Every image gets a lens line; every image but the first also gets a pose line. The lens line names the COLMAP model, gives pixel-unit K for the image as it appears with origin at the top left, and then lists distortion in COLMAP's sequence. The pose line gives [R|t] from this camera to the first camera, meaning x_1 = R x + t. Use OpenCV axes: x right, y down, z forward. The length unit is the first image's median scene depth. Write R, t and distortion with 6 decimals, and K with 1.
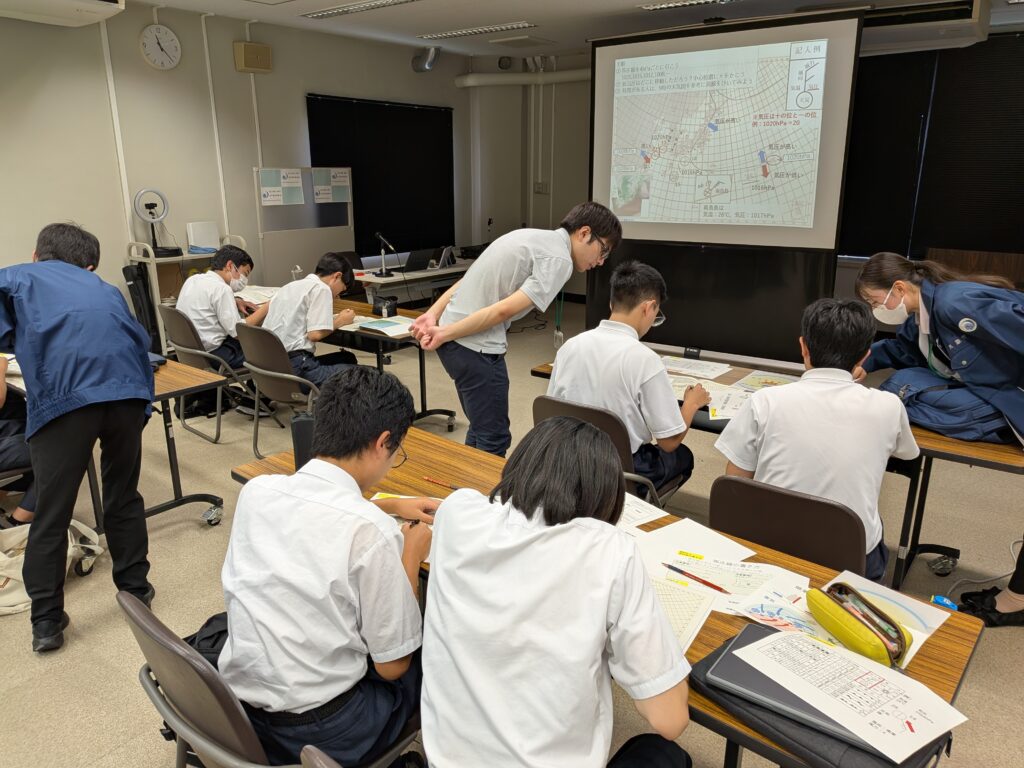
lens RADIAL K [[756.8, 0, 512.0], [0, 756.8, 384.0], [0, 0, 1]] dist [0.002260, -0.003703]
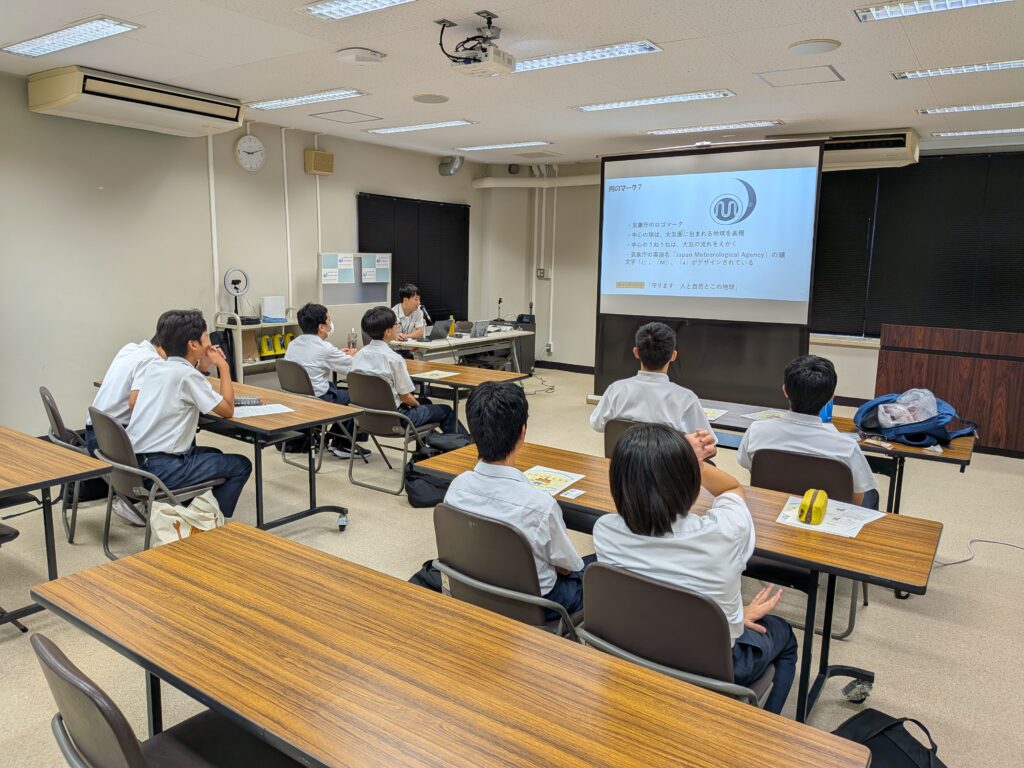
lens RADIAL K [[711.2, 0, 512.0], [0, 711.2, 384.0], [0, 0, 1]] dist [0.026465, -0.002042]
pose [[0.999071, 0.008016, 0.042346, -0.078826], [-0.003762, 0.995022, -0.099587, 0.030272], [-0.042934, 0.099335, 0.994127, -0.105174]]
